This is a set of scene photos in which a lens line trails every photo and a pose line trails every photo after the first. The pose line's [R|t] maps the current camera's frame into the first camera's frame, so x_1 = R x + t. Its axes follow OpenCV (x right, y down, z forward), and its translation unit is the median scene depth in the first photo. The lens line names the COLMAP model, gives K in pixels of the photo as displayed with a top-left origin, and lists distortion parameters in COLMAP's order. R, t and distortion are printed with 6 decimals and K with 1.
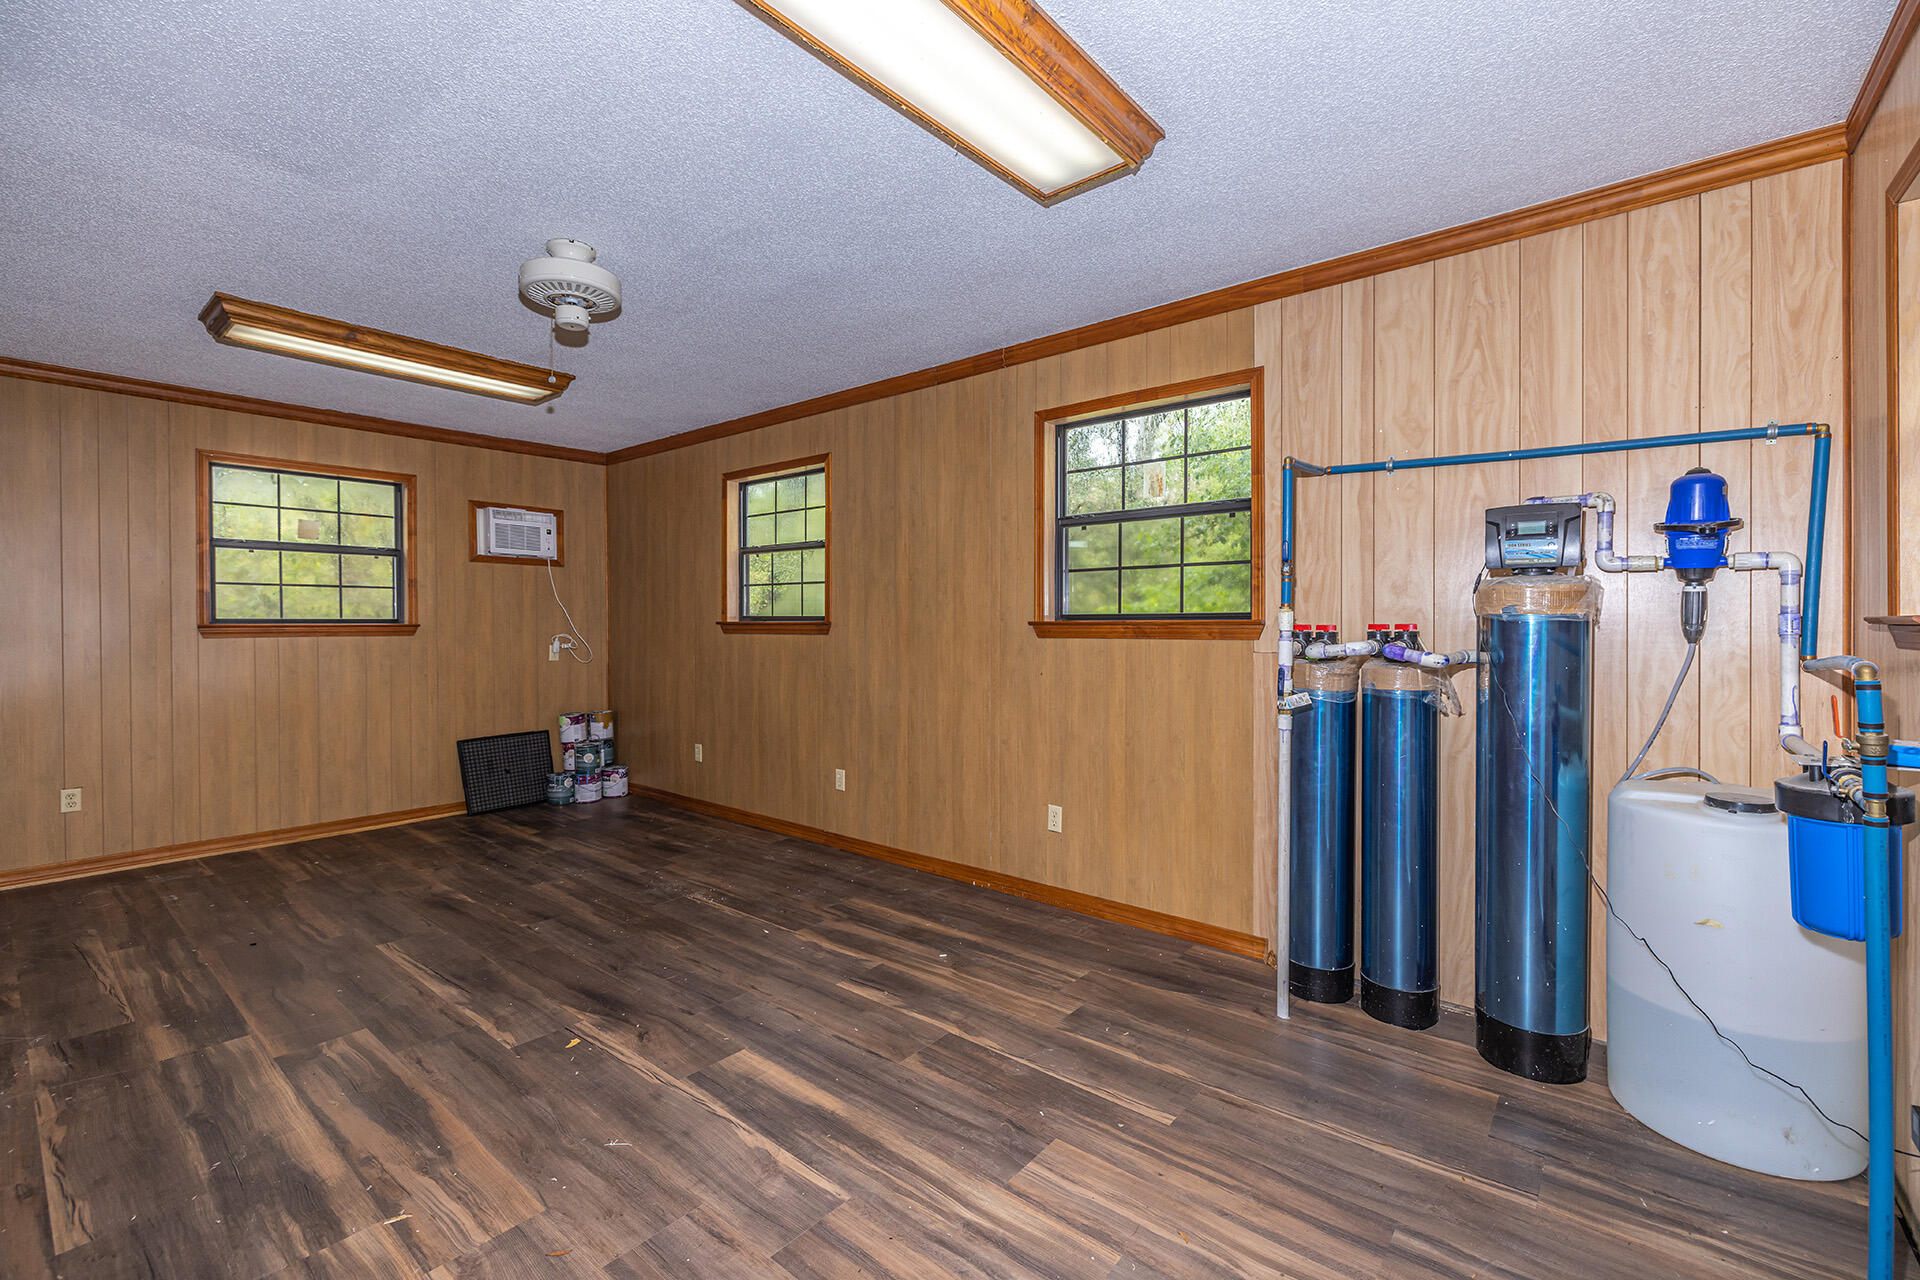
lens RADIAL K [[816.2, 0, 960.0], [0, 816.2, 640.0], [0, 0, 1]] dist [-0.015019, -0.000472]
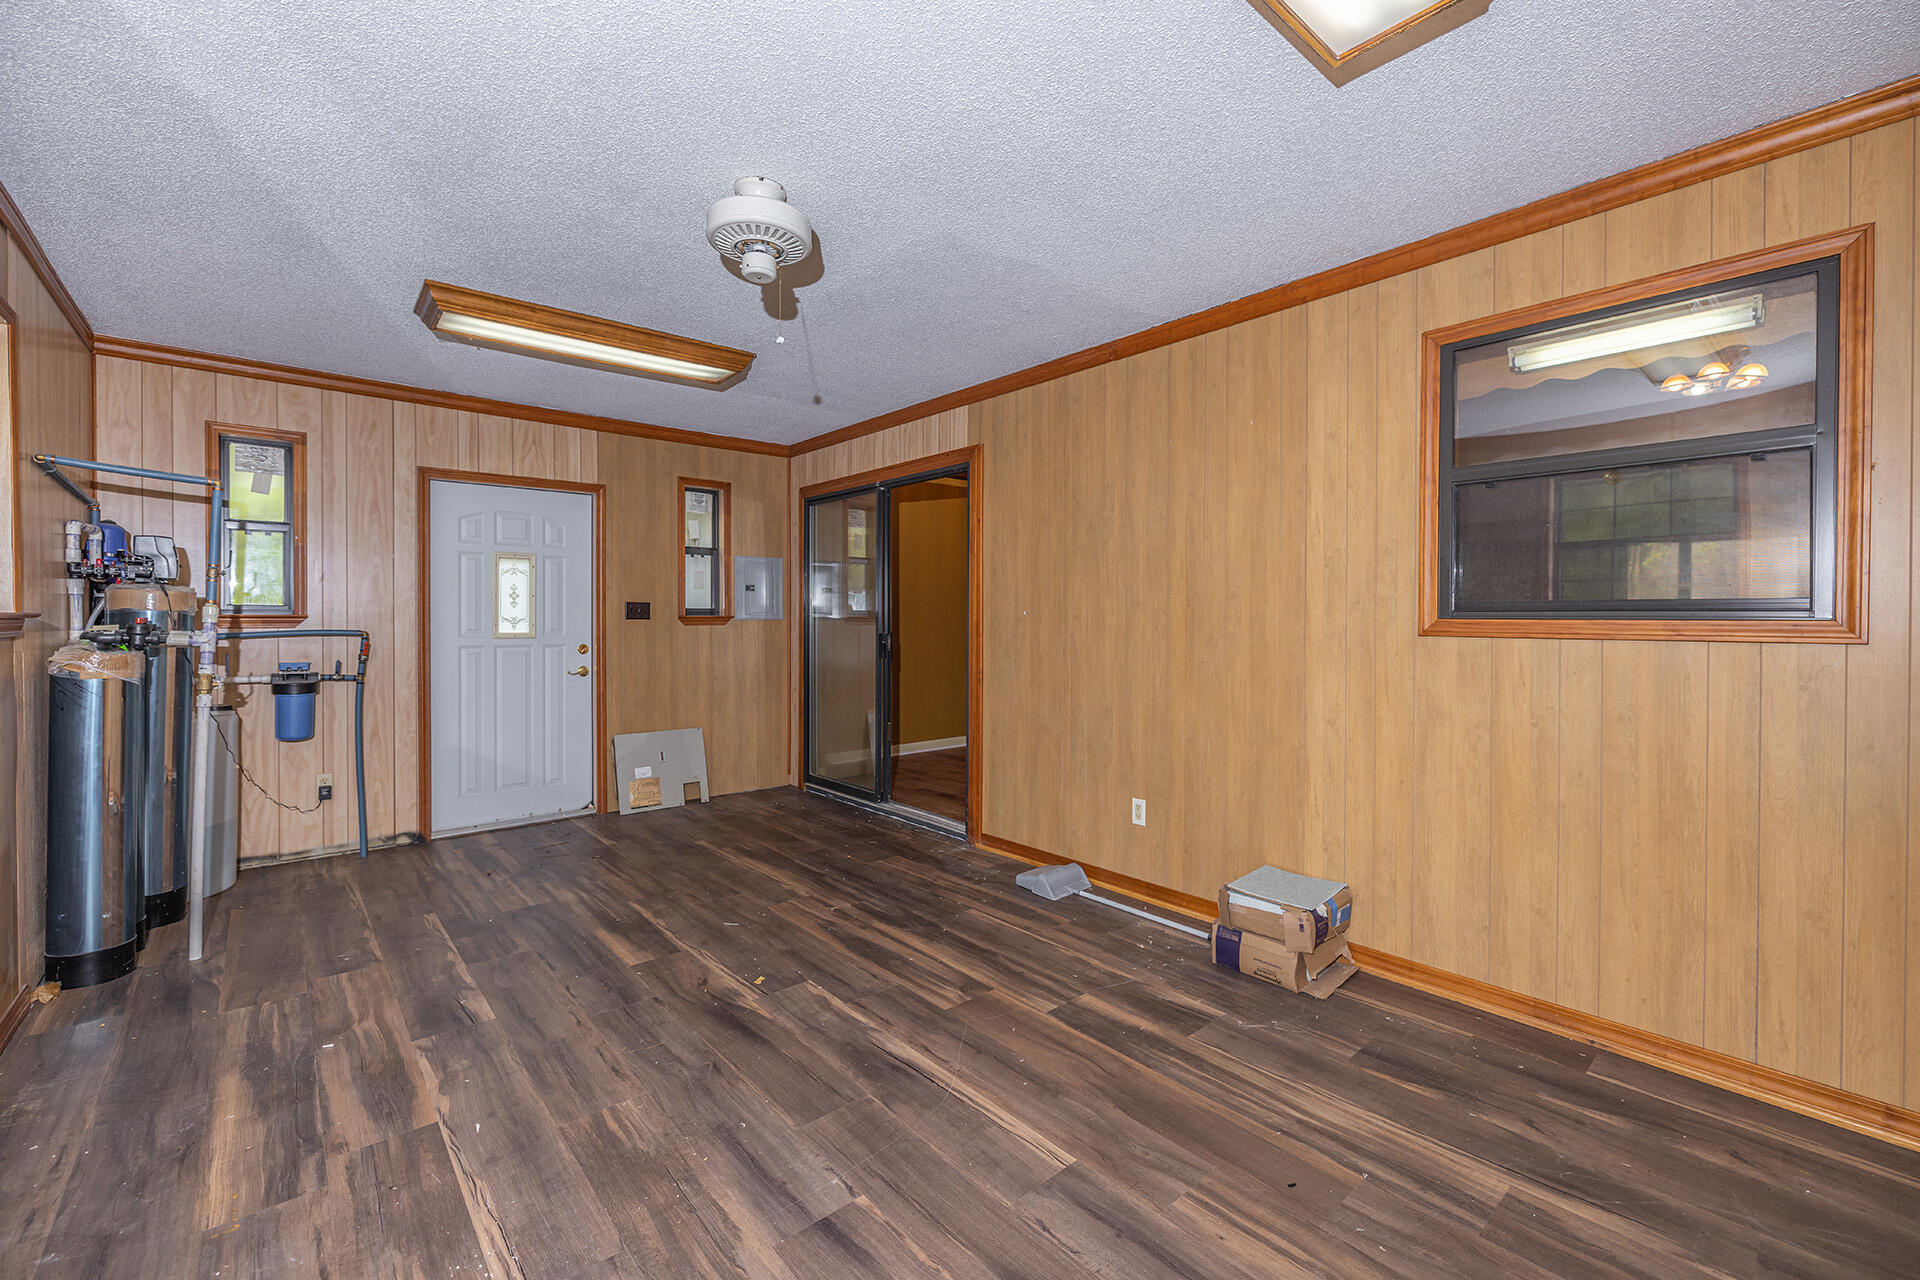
lens RADIAL K [[816.2, 0, 960.0], [0, 816.2, 640.0], [0, 0, 1]] dist [-0.015019, -0.000472]
pose [[-0.985344, -0.009655, 0.170306, -0.940914], [-0.002391, 0.999081, 0.042807, -0.054171], [-0.170563, 0.041772, -0.984461, 2.049385]]
